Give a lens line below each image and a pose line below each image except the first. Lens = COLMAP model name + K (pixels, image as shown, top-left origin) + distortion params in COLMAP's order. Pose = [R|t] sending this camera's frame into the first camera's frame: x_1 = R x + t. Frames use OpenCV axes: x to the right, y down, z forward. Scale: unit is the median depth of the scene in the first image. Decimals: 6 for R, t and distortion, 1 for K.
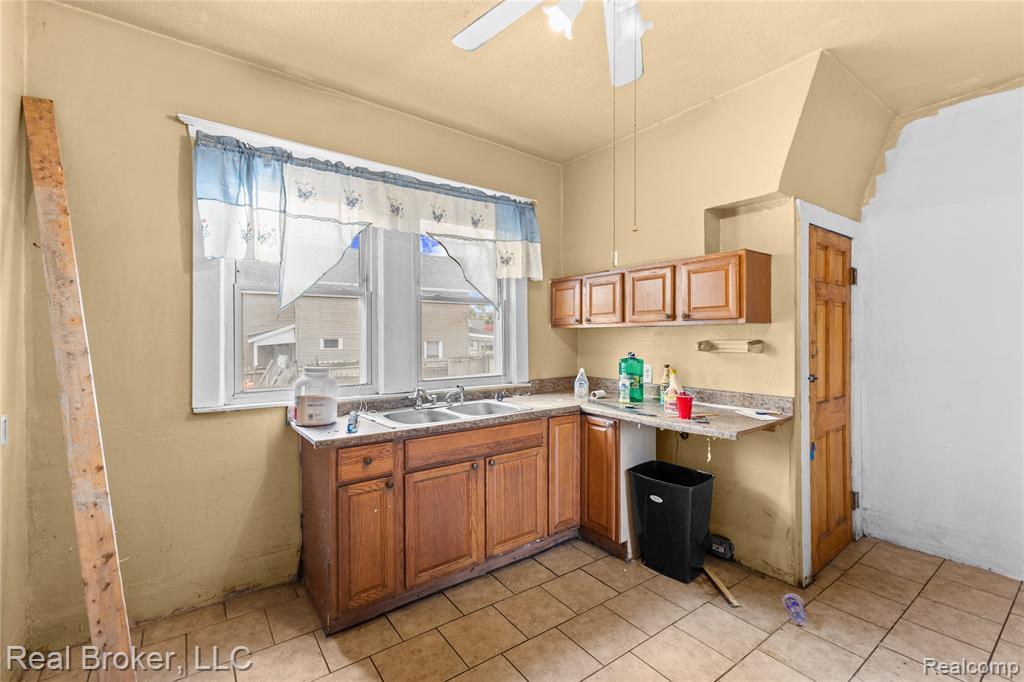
lens RADIAL K [[442.8, 0, 513.9], [0, 442.8, 336.0], [0, 0, 1]] dist [-0.001182, 0.000002]
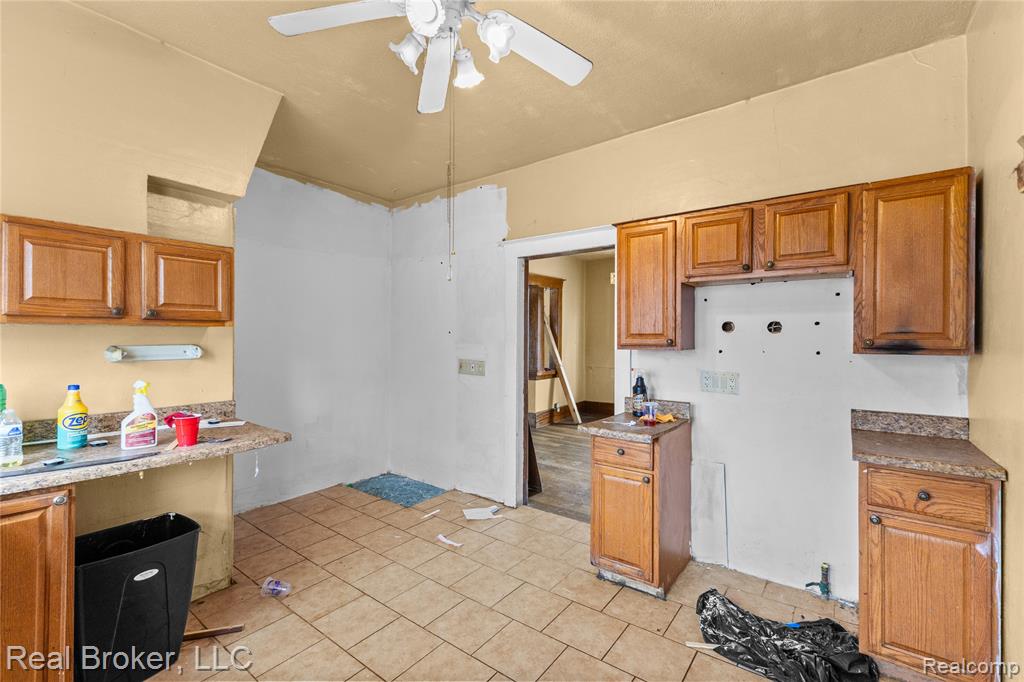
lens RADIAL K [[442.8, 0, 513.9], [0, 442.8, 336.0], [0, 0, 1]] dist [-0.001182, 0.000002]
pose [[-0.298498, 0.007274, 0.954383, -0.518207], [-0.001721, 0.999965, -0.008160, -0.002440], [-0.954409, -0.004078, -0.298475, 0.661708]]
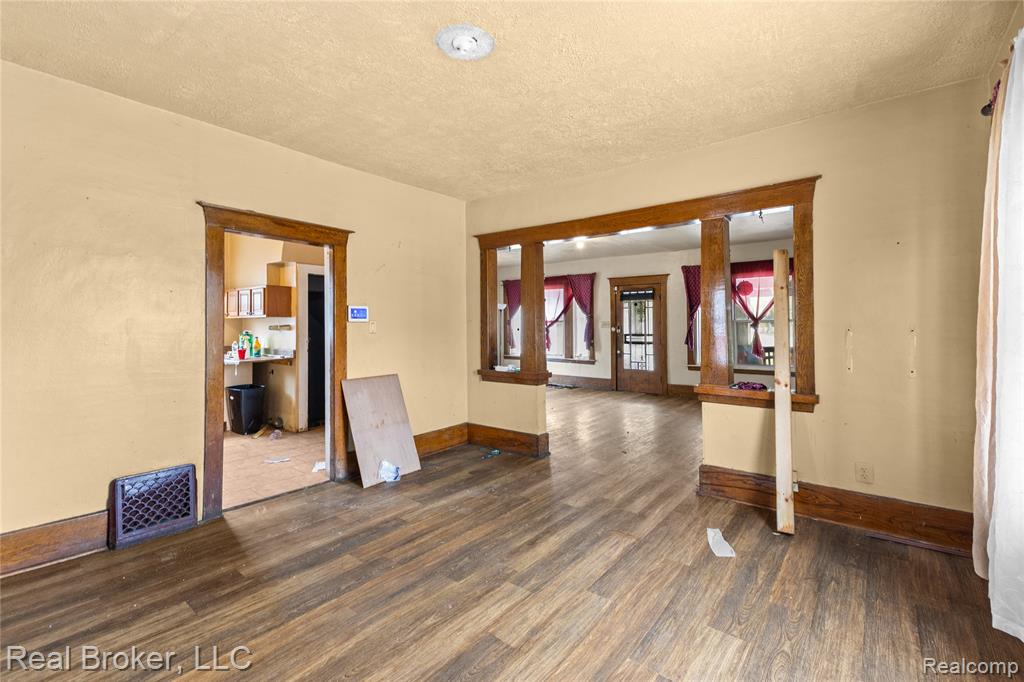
lens RADIAL K [[442.8, 0, 513.9], [0, 442.8, 336.0], [0, 0, 1]] dist [-0.001182, 0.000002]
pose [[0.964702, 0.000164, 0.263345, 1.097104], [-0.004199, 0.999882, 0.014759, 0.029818], [-0.263312, -0.015344, 0.964589, -1.455543]]
